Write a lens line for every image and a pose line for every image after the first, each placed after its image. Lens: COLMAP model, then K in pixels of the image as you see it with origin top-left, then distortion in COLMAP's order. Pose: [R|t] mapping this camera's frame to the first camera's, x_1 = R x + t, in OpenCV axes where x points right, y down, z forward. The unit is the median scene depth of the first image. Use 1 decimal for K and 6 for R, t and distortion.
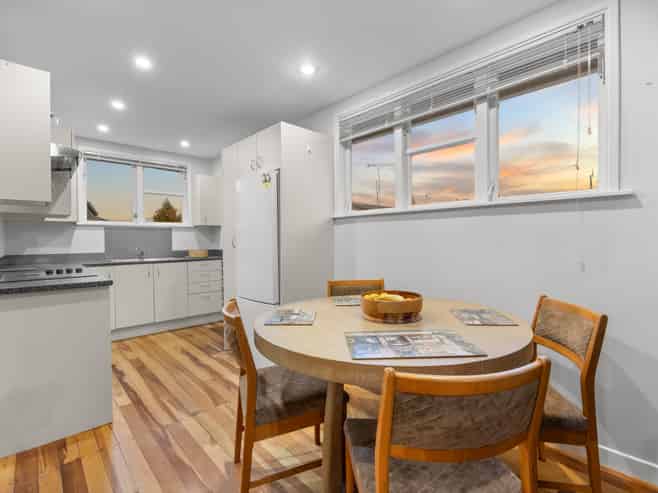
lens RADIAL K [[316.5, 0, 328.4], [0, 316.5, 246.2], [0, 0, 1]] dist [-0.003951, -0.000189]
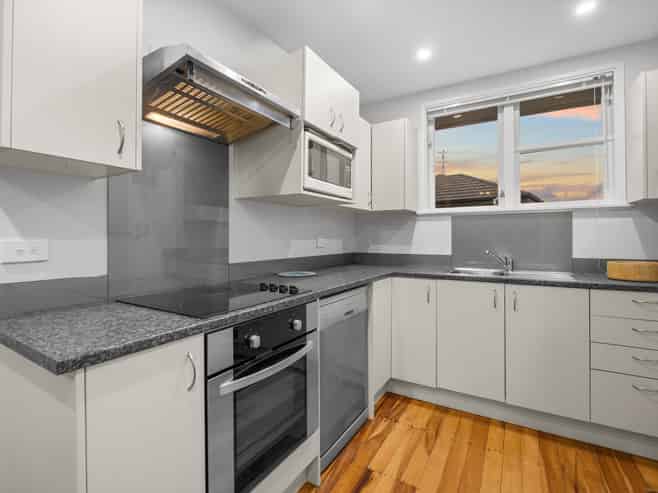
lens RADIAL K [[316.5, 0, 331.6], [0, 316.5, 235.9], [0, 0, 1]] dist [-0.003951, -0.000189]
pose [[0.275985, 0.008053, -0.961128, -0.146399], [-0.016203, 0.999862, 0.003725, -0.017557], [0.961026, 0.014545, 0.276077, 0.581283]]
